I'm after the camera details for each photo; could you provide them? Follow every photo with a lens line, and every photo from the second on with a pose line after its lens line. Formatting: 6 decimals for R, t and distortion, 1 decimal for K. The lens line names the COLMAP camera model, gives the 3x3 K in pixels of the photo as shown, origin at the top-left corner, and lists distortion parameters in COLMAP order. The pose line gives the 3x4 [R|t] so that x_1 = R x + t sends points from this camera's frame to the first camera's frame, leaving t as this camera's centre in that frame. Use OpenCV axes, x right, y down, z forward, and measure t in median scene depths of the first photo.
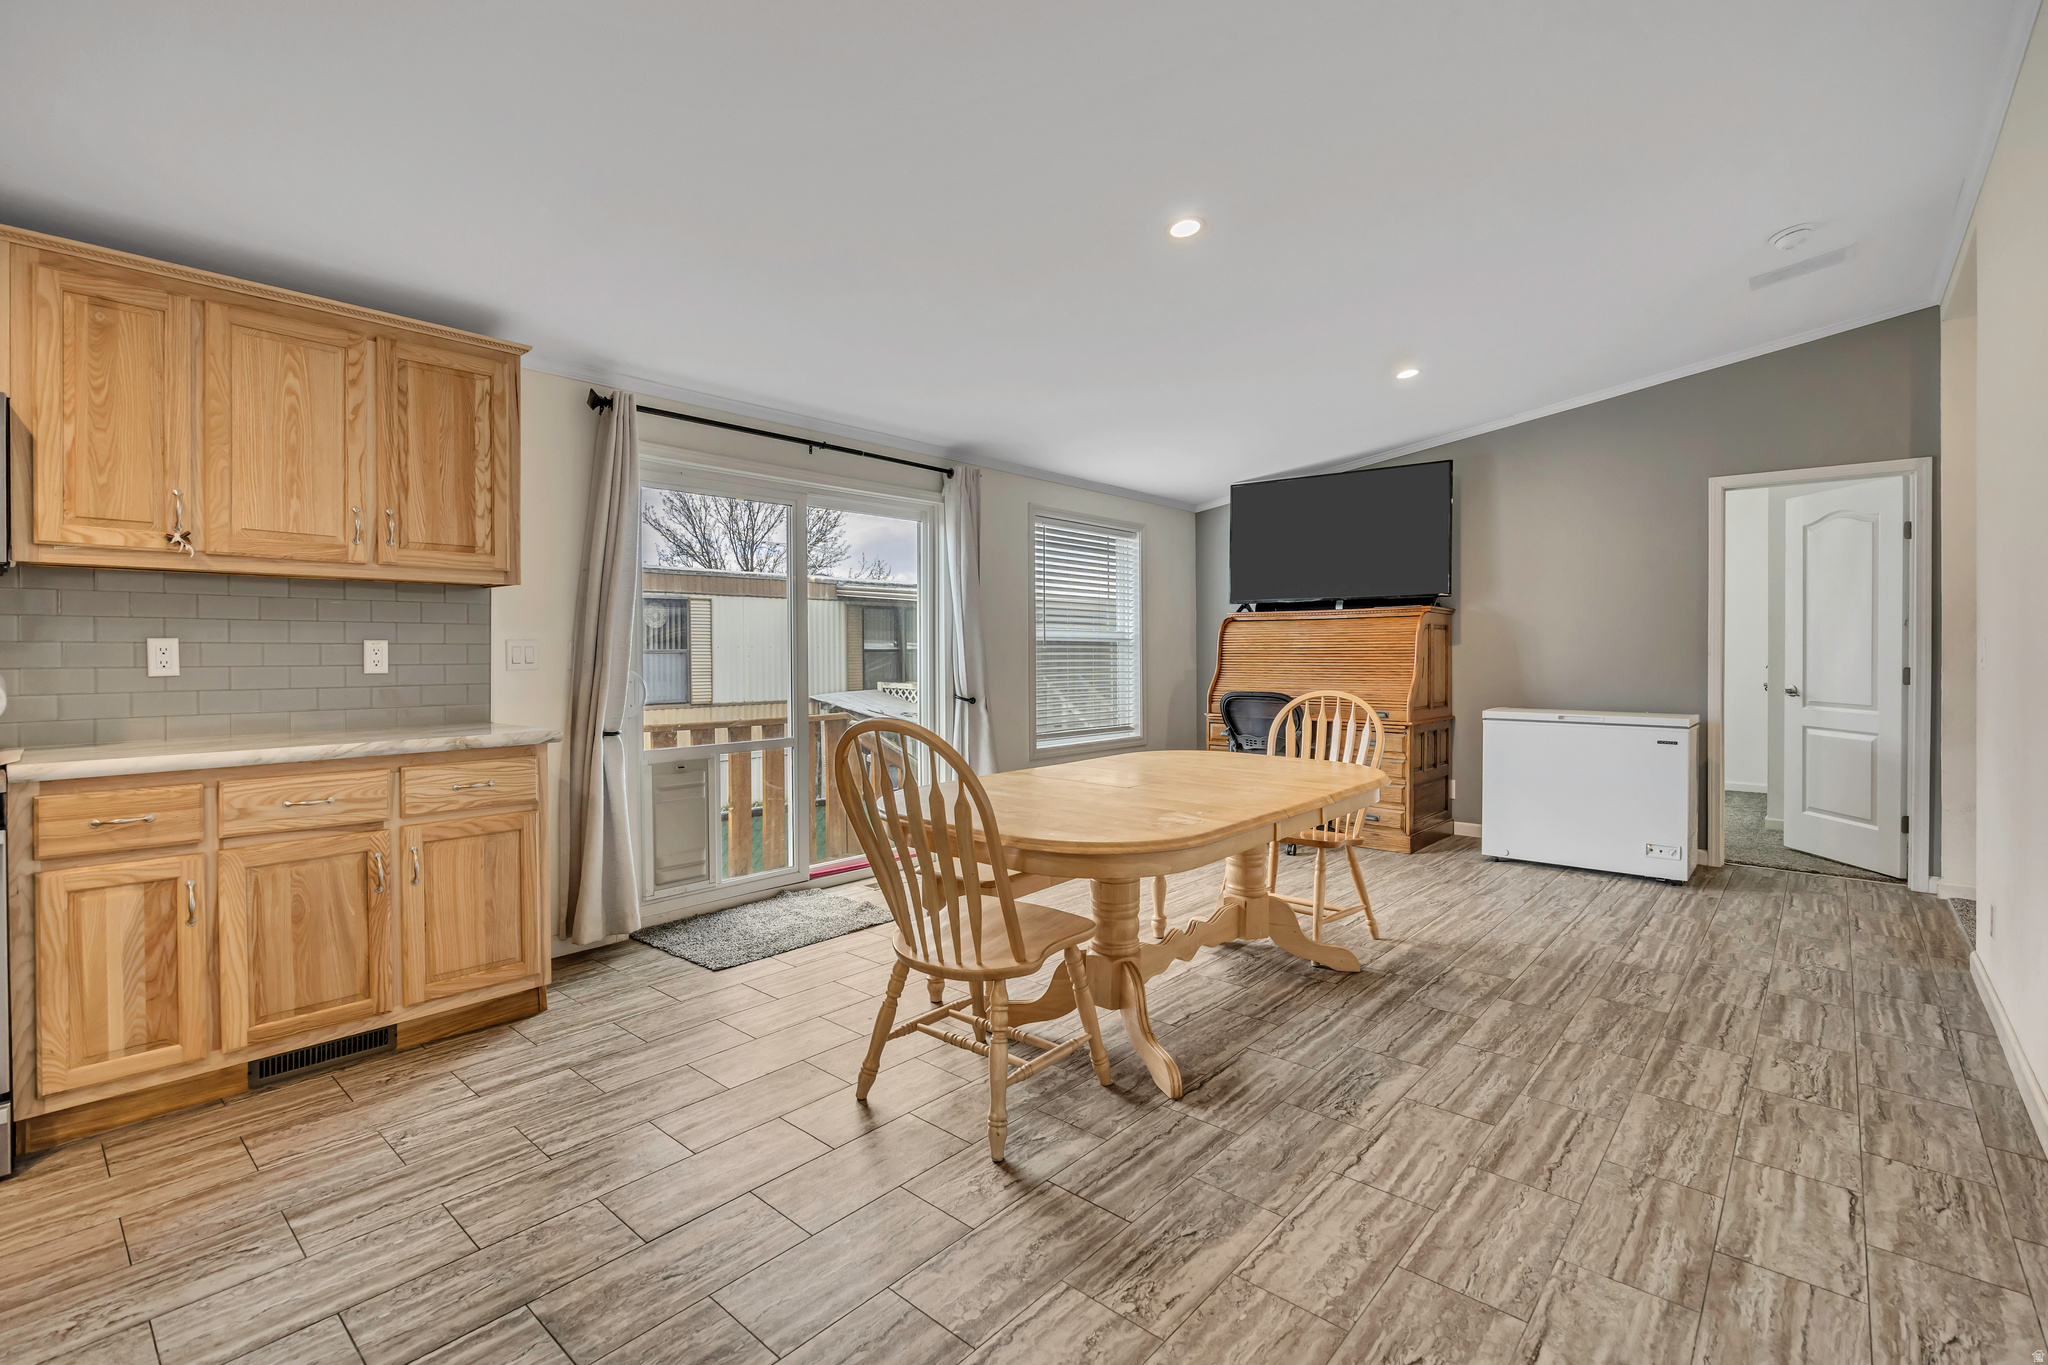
lens RADIAL K [[930.1, 0, 1028.3], [0, 930.1, 658.8], [0, 0, 1]] dist [-0.005055, -0.000593]
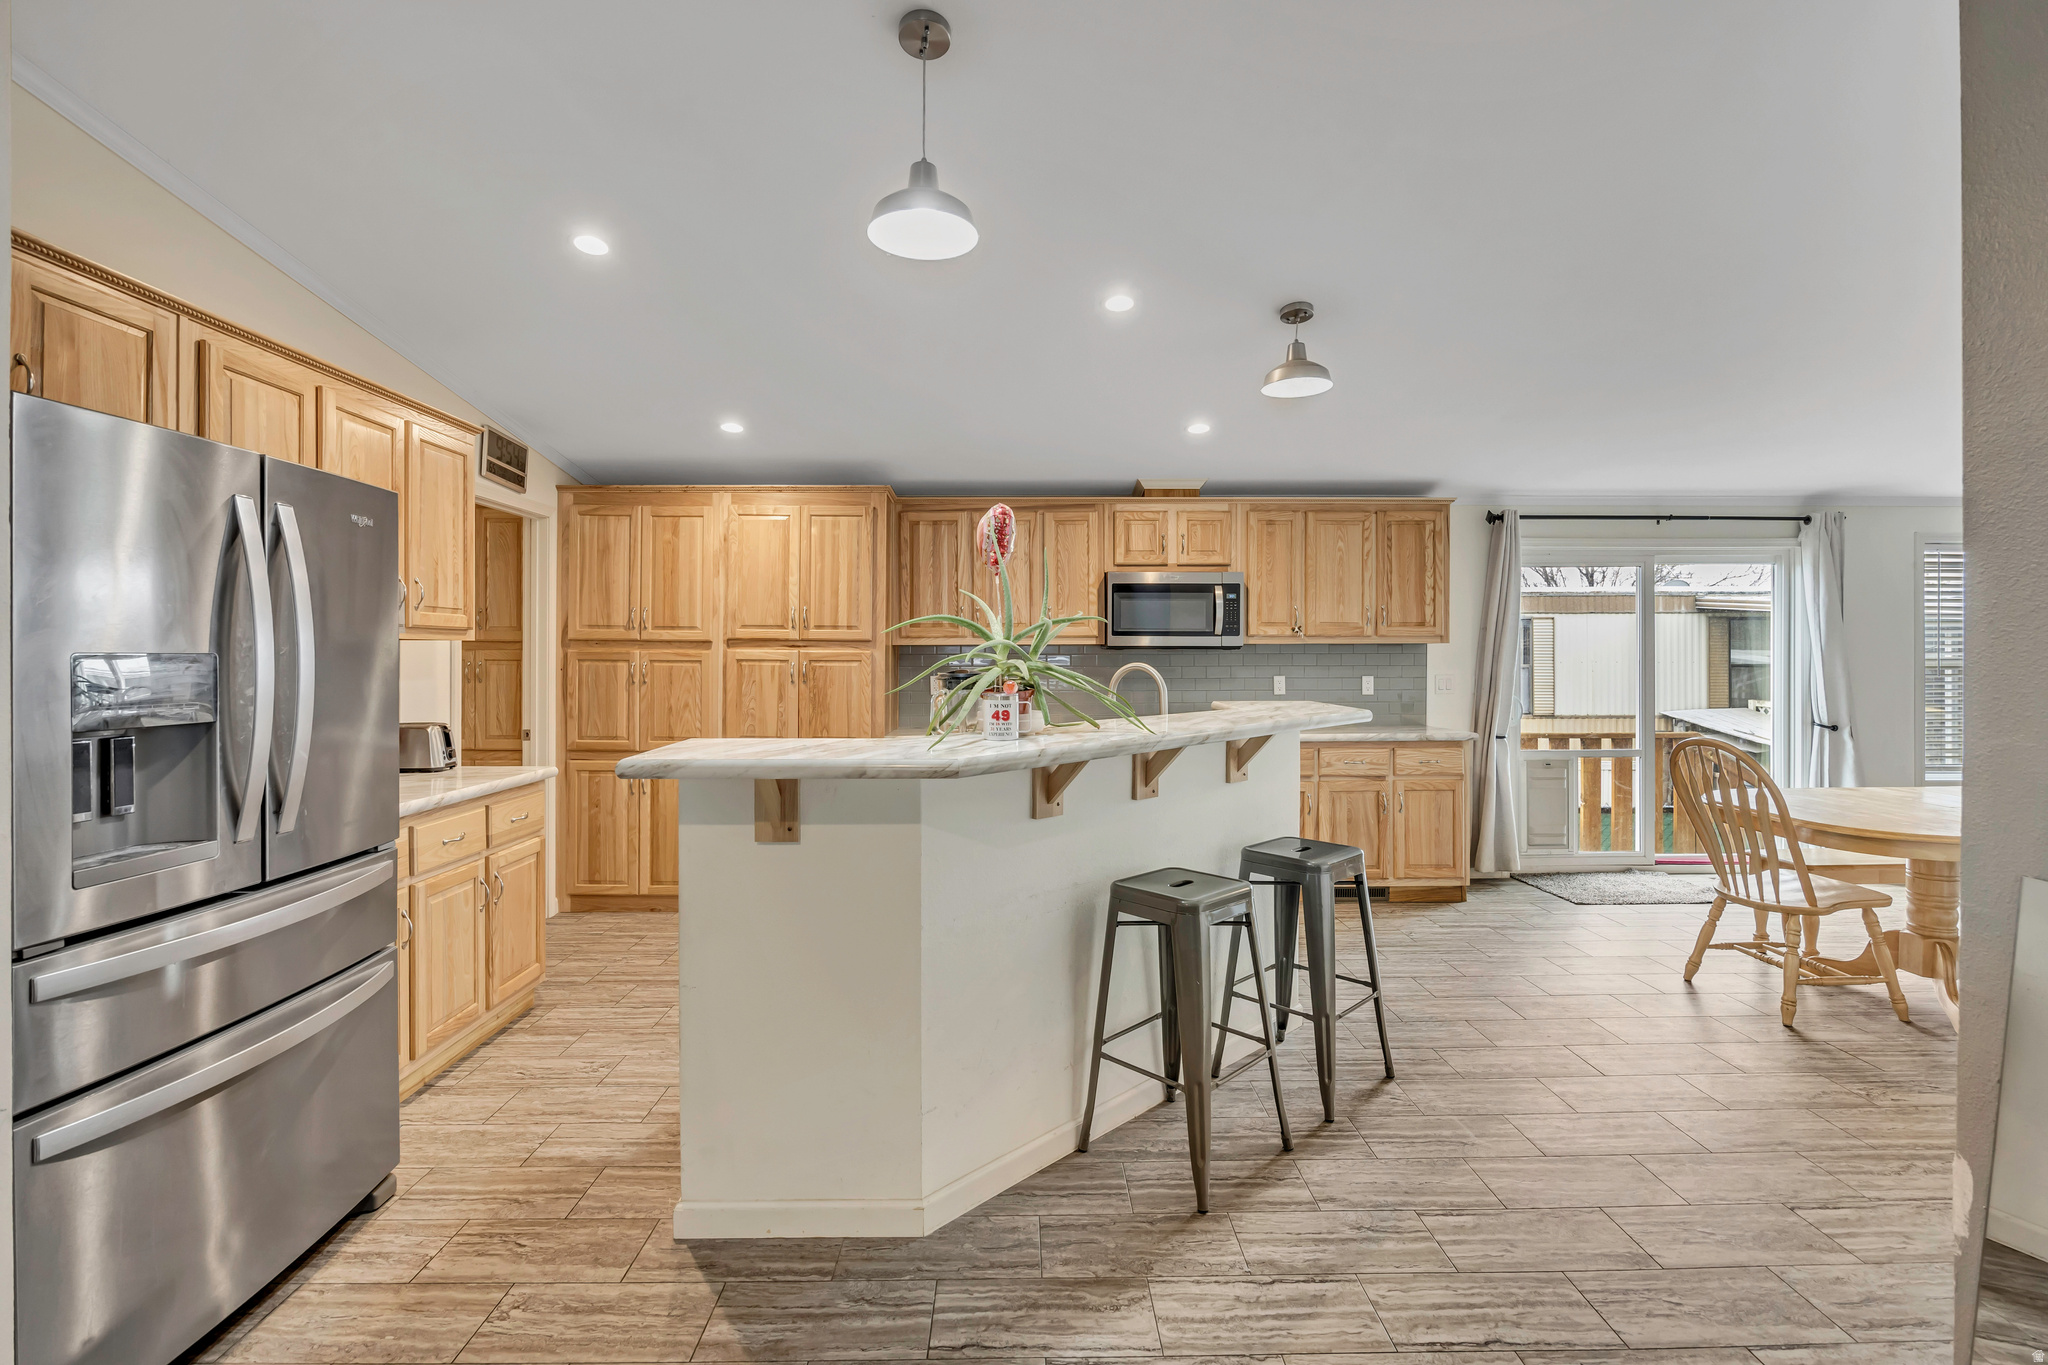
lens RADIAL K [[930.1, 0, 1028.3], [0, 930.1, 658.8], [0, 0, 1]] dist [-0.005055, -0.000593]
pose [[0.672512, 0.003829, -0.740076, 0.174993], [-0.006181, 0.999981, -0.000443, -0.047826], [0.740060, 0.004872, 0.672523, -0.676166]]
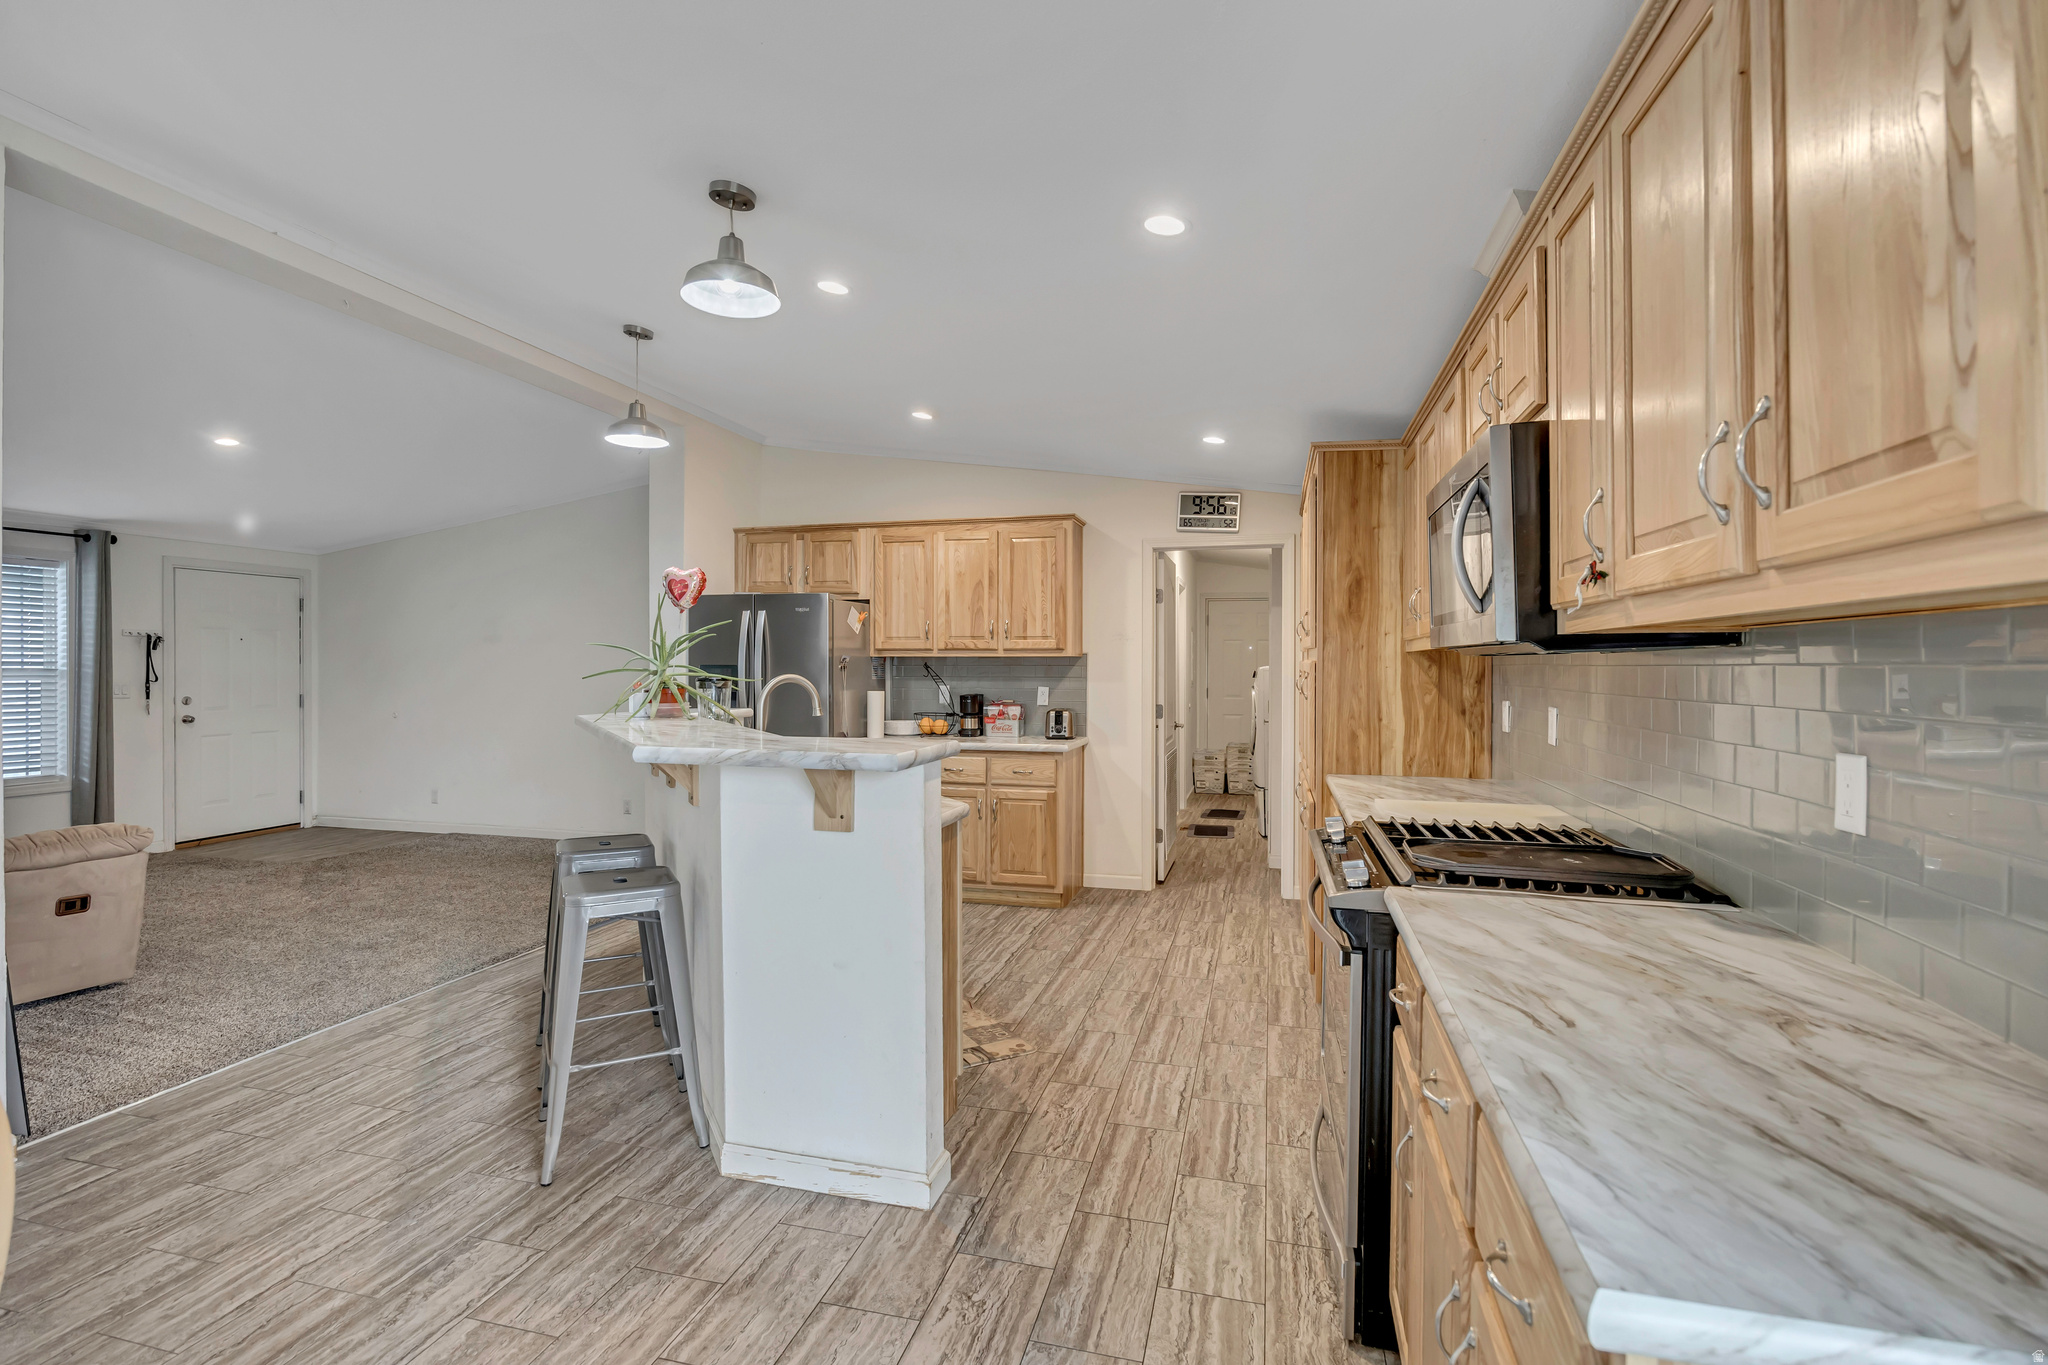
lens RADIAL K [[930.1, 0, 1028.3], [0, 930.1, 658.8], [0, 0, 1]] dist [-0.005055, -0.000593]
pose [[-0.893483, -0.002163, -0.449092, -0.282021], [-0.002992, 0.999995, 0.001134, -0.062546], [0.449087, 0.002357, -0.893485, 1.084164]]
